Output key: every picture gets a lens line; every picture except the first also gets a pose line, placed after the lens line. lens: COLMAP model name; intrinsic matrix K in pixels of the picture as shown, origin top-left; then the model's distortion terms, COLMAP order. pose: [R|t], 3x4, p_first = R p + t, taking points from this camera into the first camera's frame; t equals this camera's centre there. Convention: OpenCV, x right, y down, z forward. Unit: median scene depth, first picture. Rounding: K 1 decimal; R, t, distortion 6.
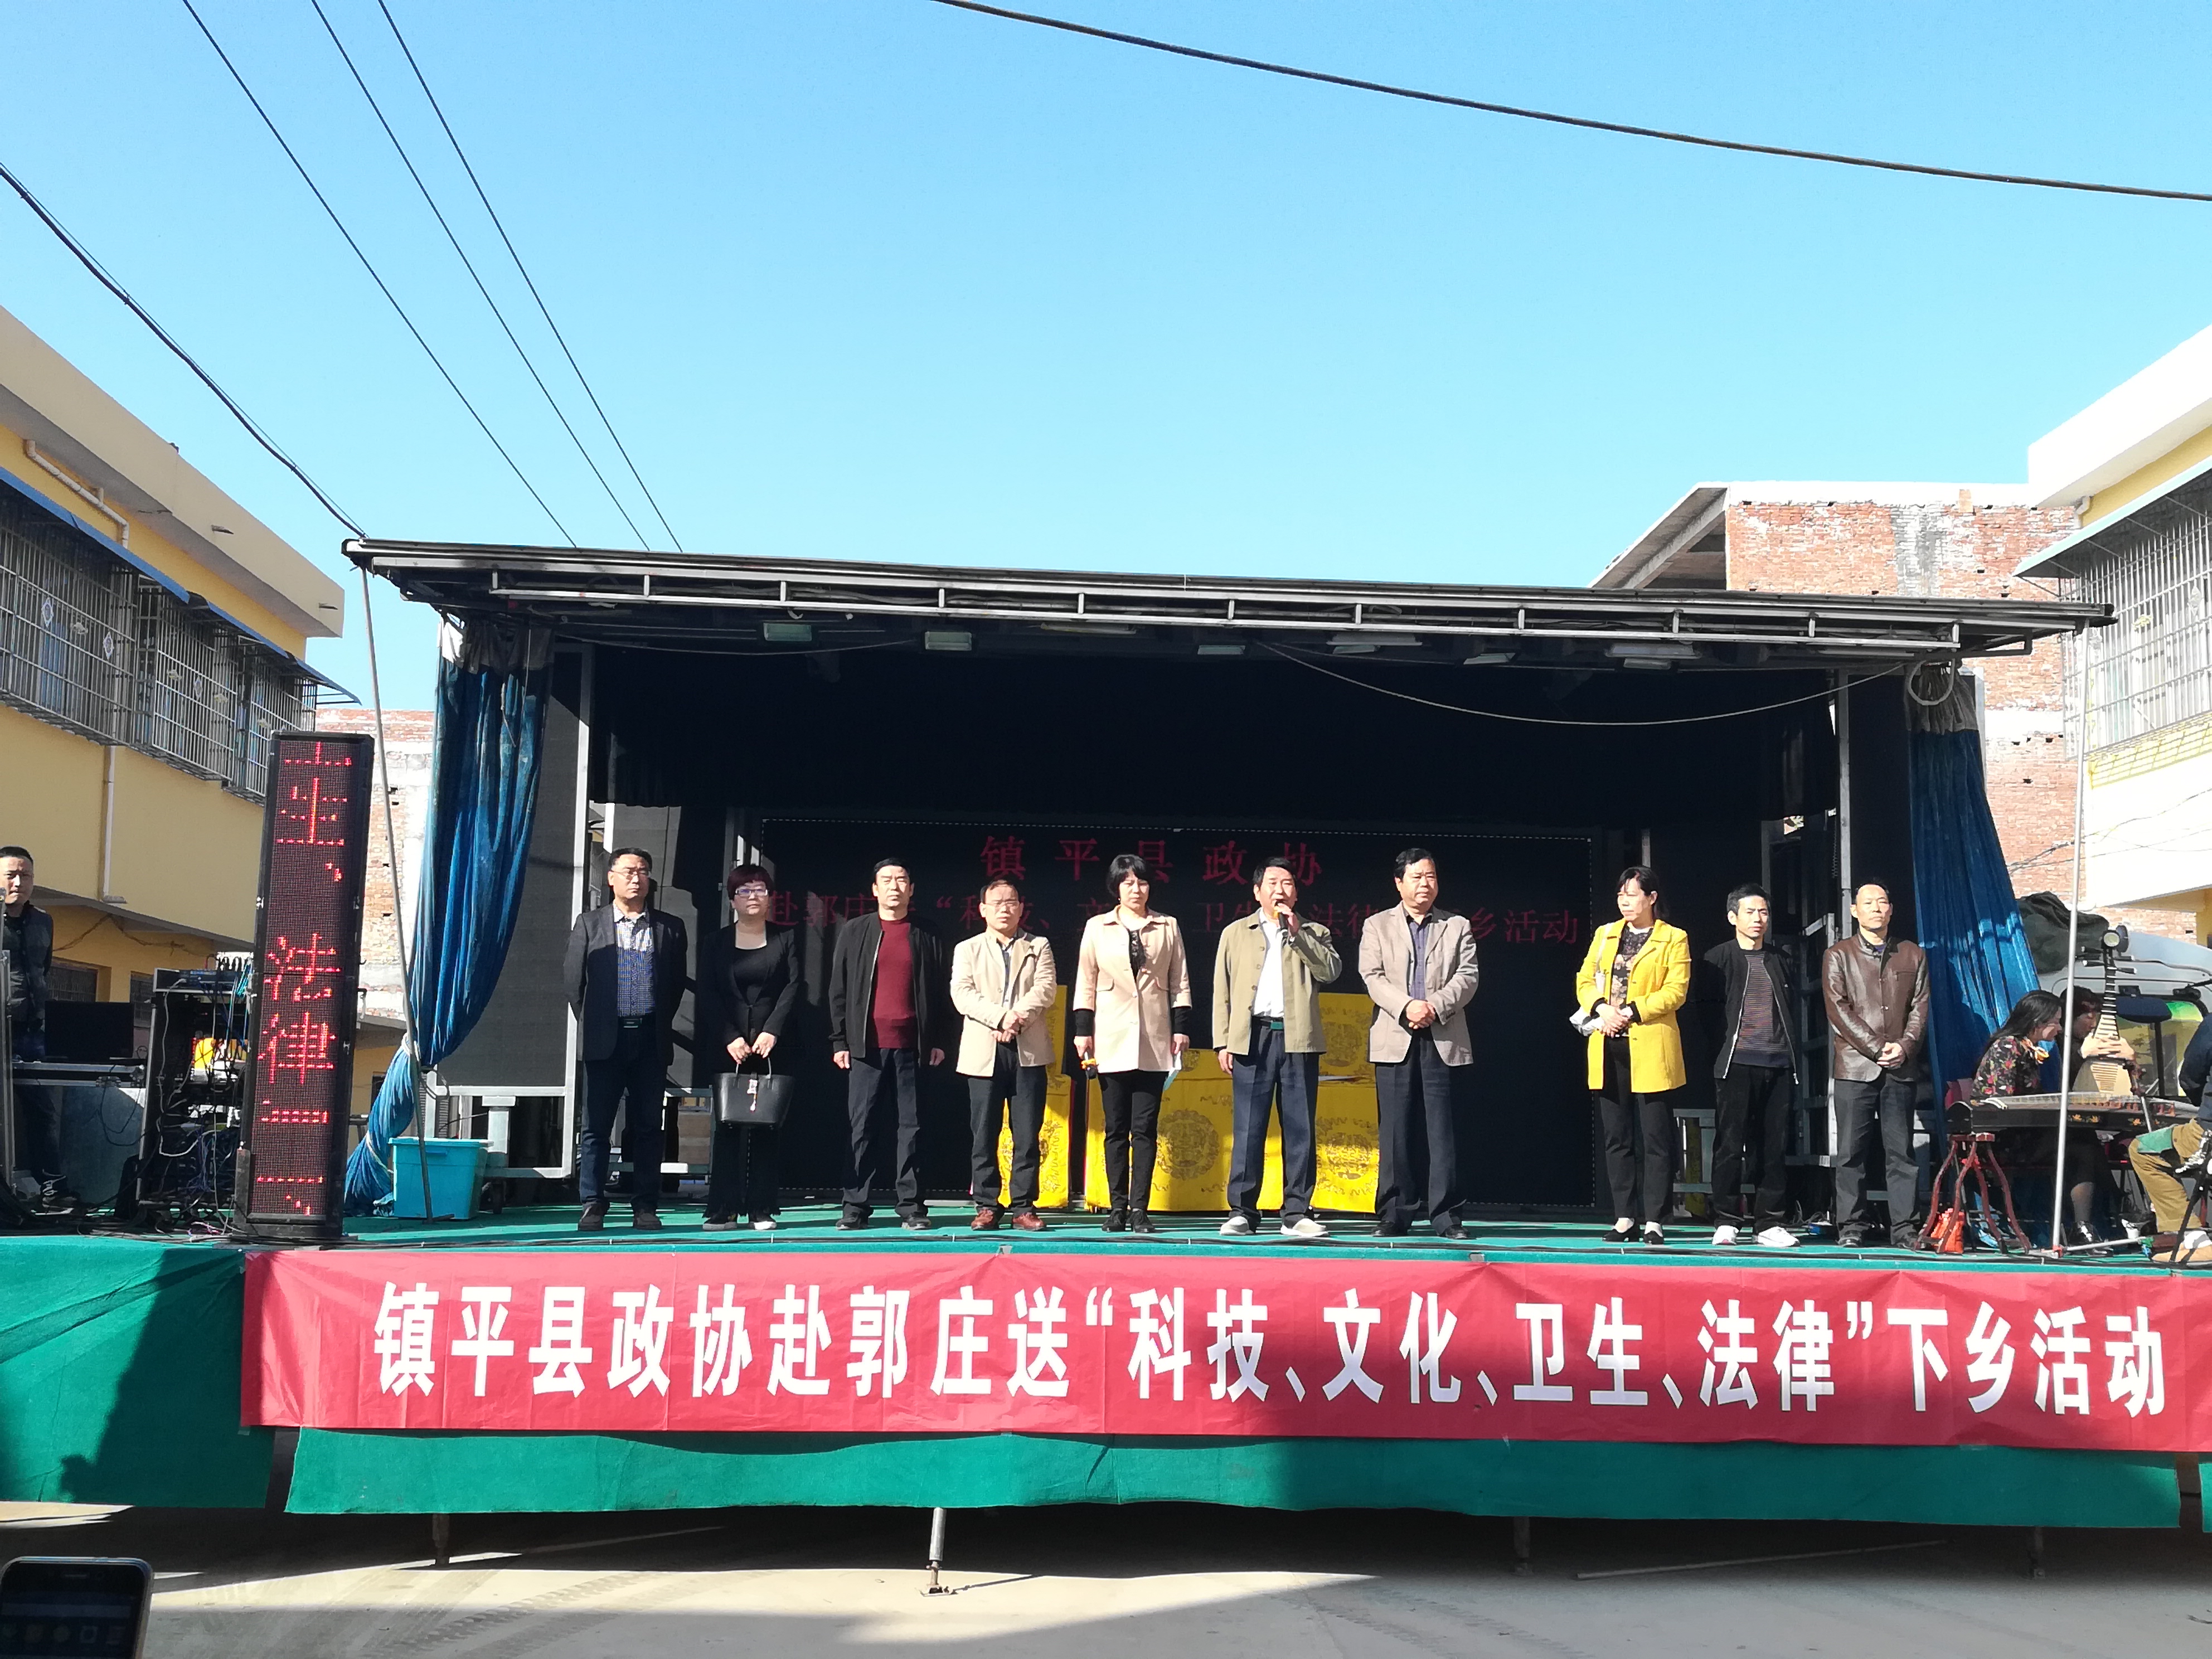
lens RADIAL K [[2322.6, 0, 1106.0], [0, 2322.6, 829.5], [0, 0, 1]] dist [0.139808, 0.001400]
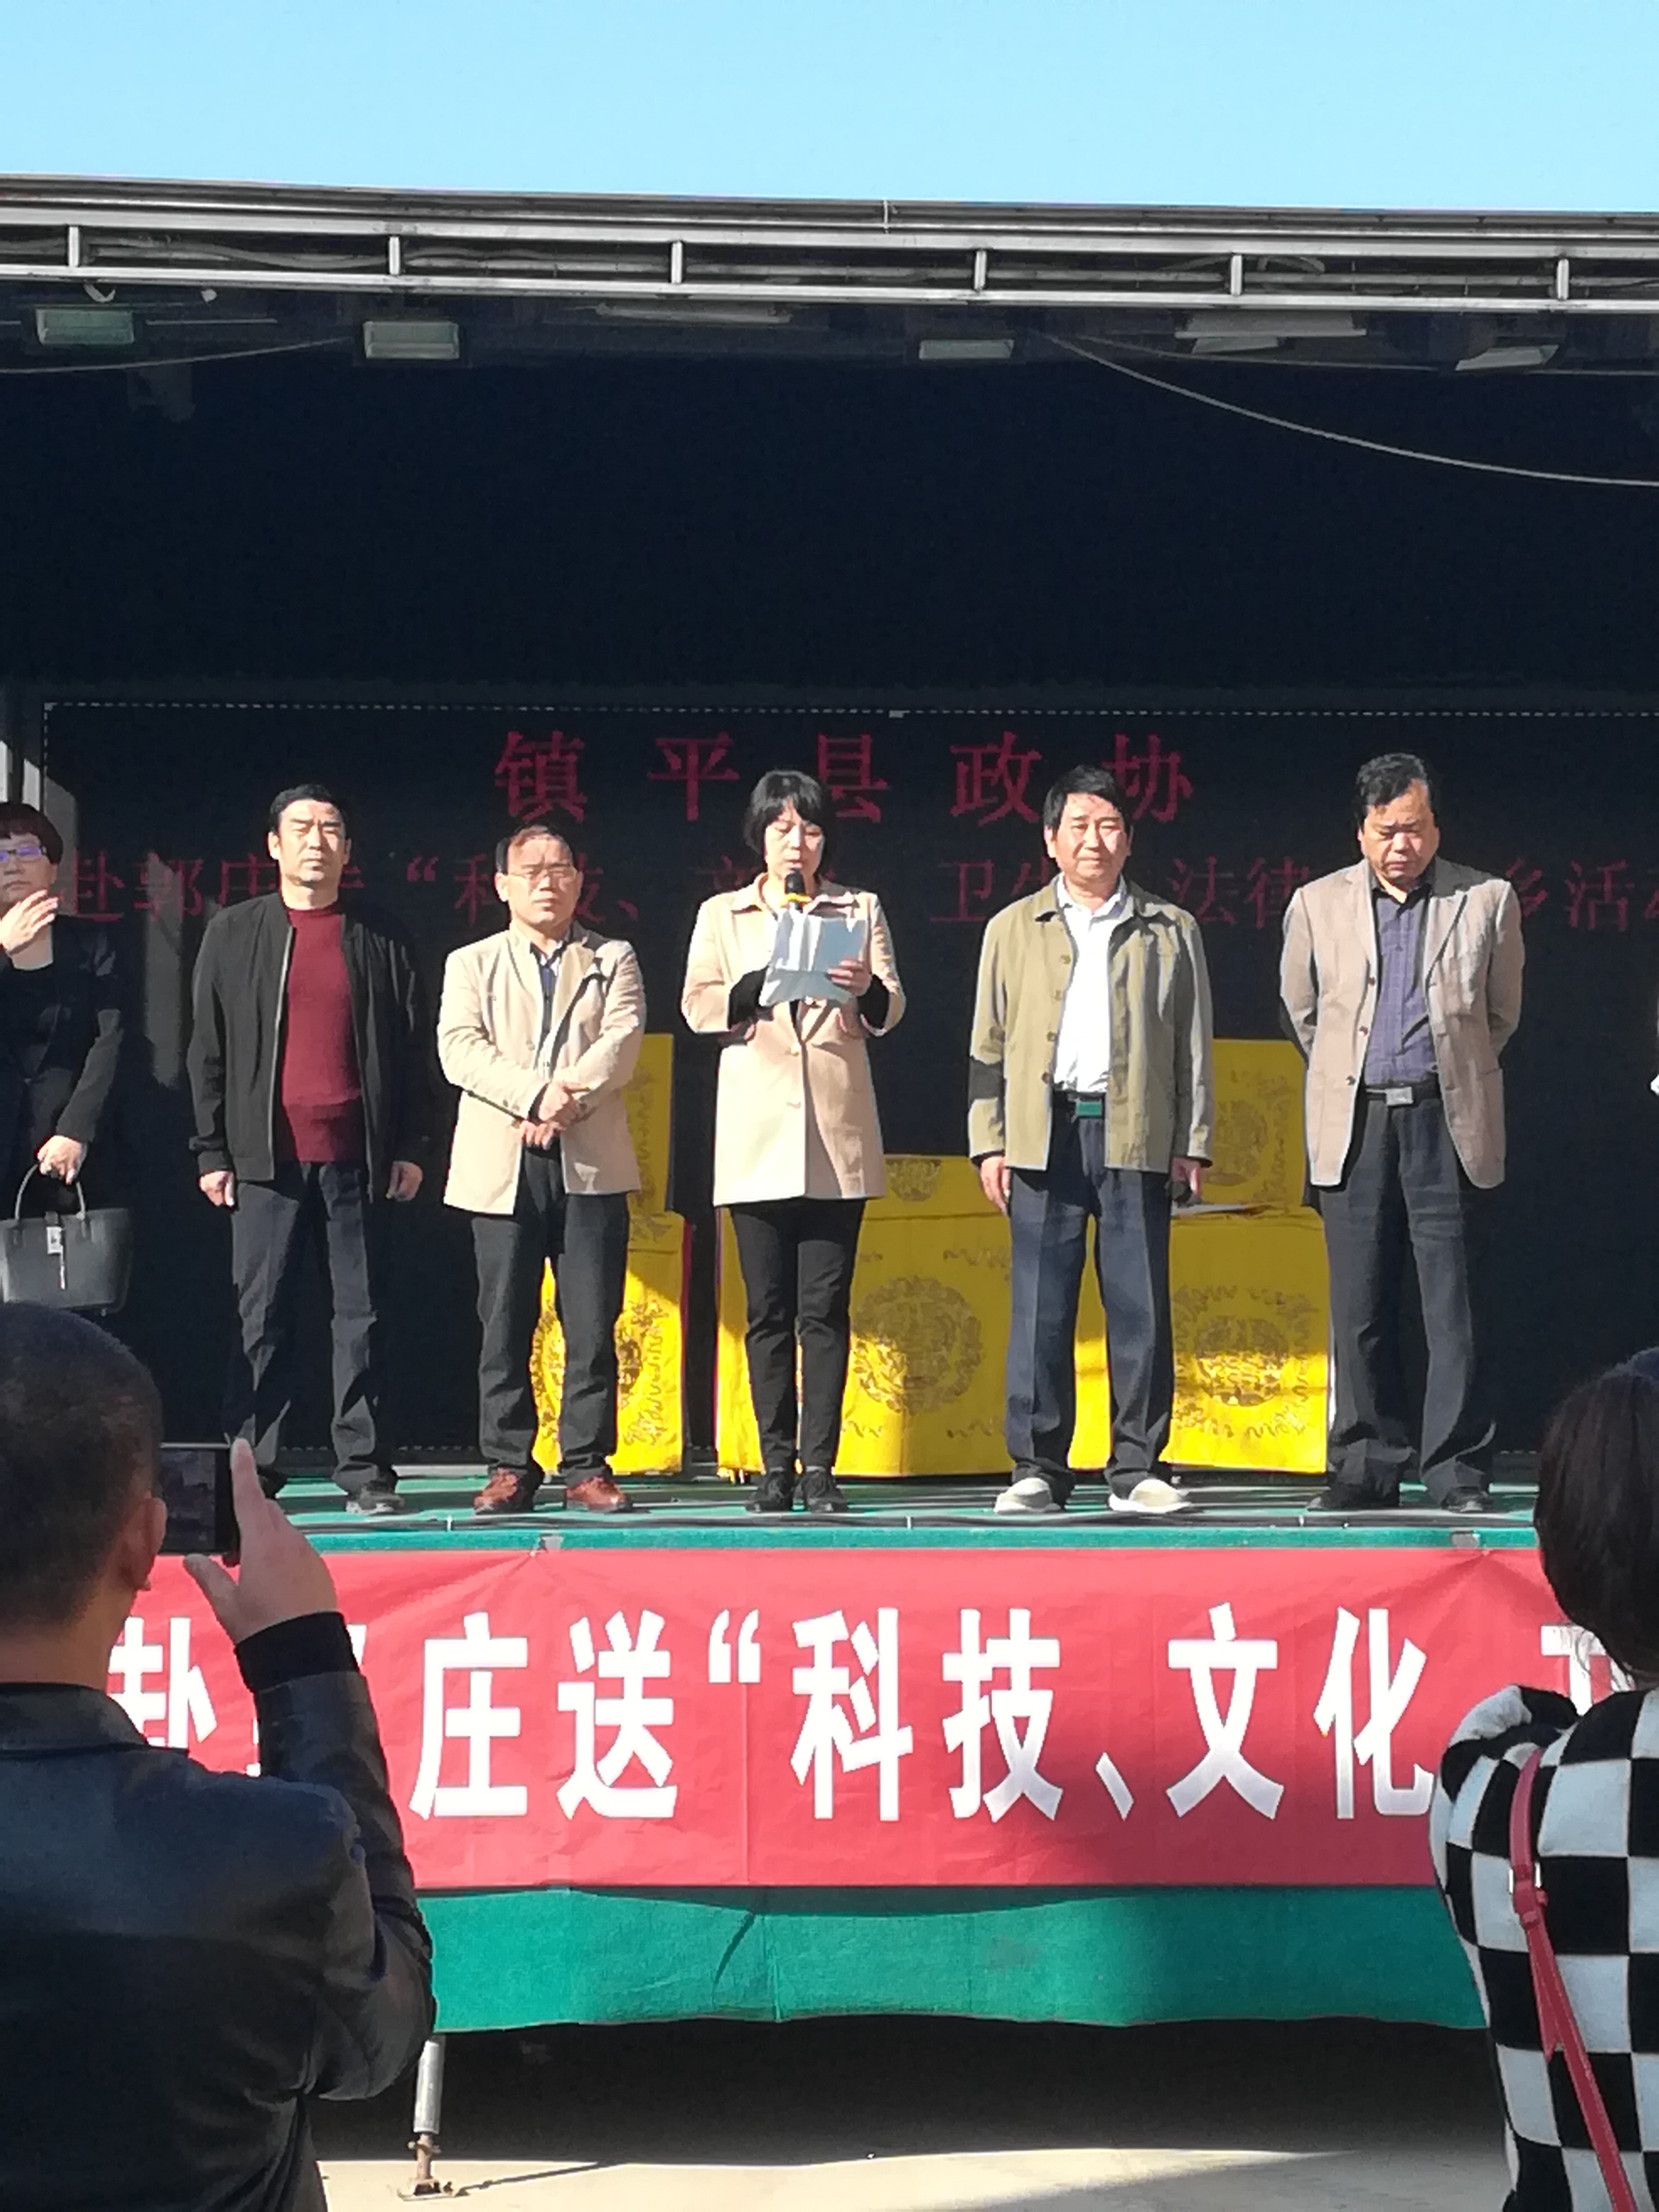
lens RADIAL K [[5087.0, 0, 861.8], [0, 5087.0, 1103.3], [0, 0, 1]] dist [0.267829, 0.097004]
pose [[0.999744, -0.016330, 0.015657, 0.009217], [0.015048, 0.996776, 0.078815, -0.004128], [-0.016893, -0.078559, 0.996766, -0.112217]]
